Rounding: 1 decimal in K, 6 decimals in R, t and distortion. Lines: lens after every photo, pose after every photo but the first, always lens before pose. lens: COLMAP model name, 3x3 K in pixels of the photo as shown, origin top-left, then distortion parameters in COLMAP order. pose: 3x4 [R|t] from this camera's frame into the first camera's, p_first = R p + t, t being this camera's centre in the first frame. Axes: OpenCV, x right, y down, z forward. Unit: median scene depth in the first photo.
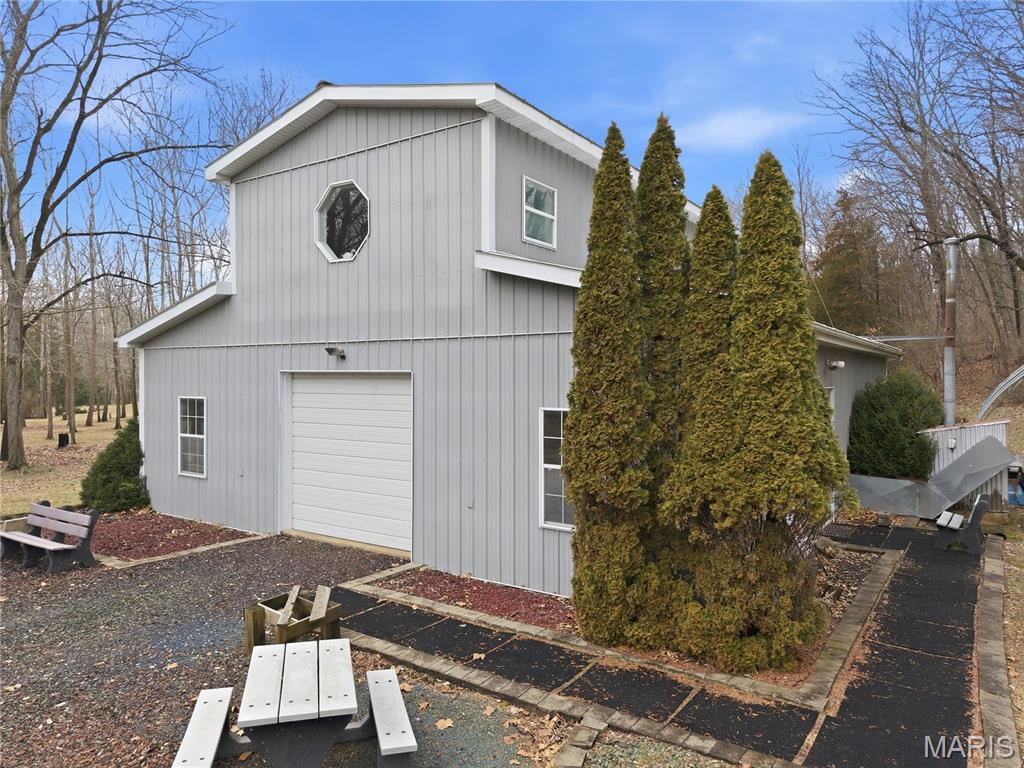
lens RADIAL K [[703.3, 0, 512.0], [0, 703.3, 384.0], [0, 0, 1]] dist [-0.030512, 0.000934]
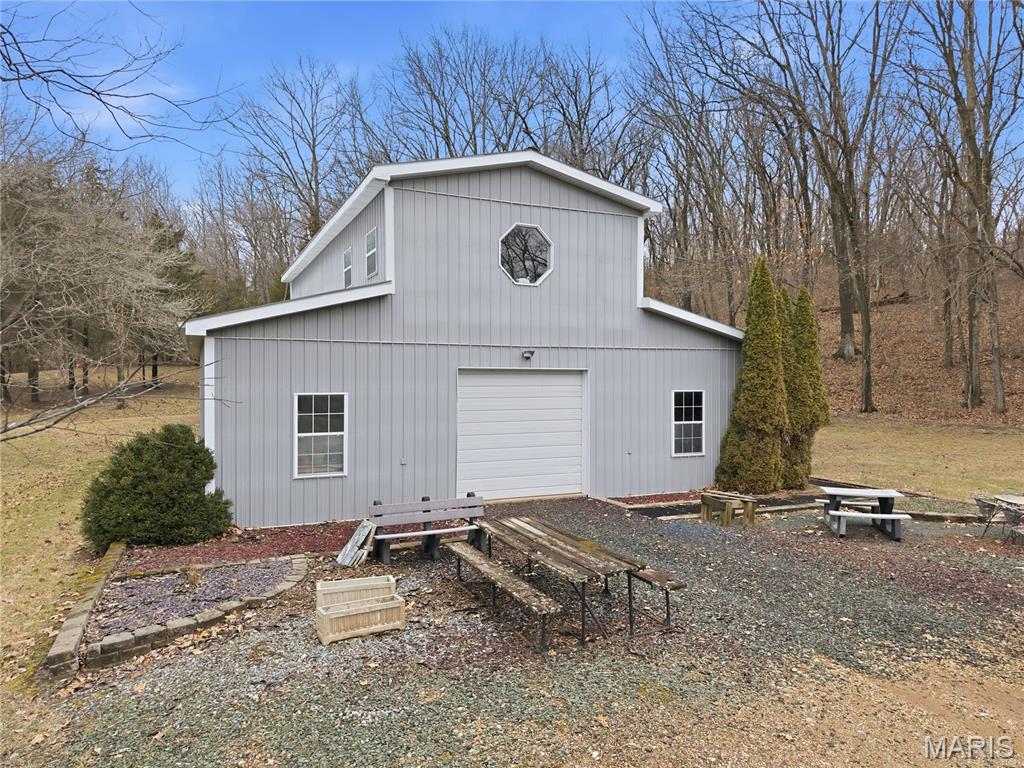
lens RADIAL K [[703.3, 0, 512.0], [0, 703.3, 384.0], [0, 0, 1]] dist [-0.030512, 0.000934]
pose [[0.513646, -0.010611, 0.857936, -1.357769], [0.004634, 0.999943, 0.009593, -0.002189], [-0.857990, -0.000952, 0.513666, 0.339608]]
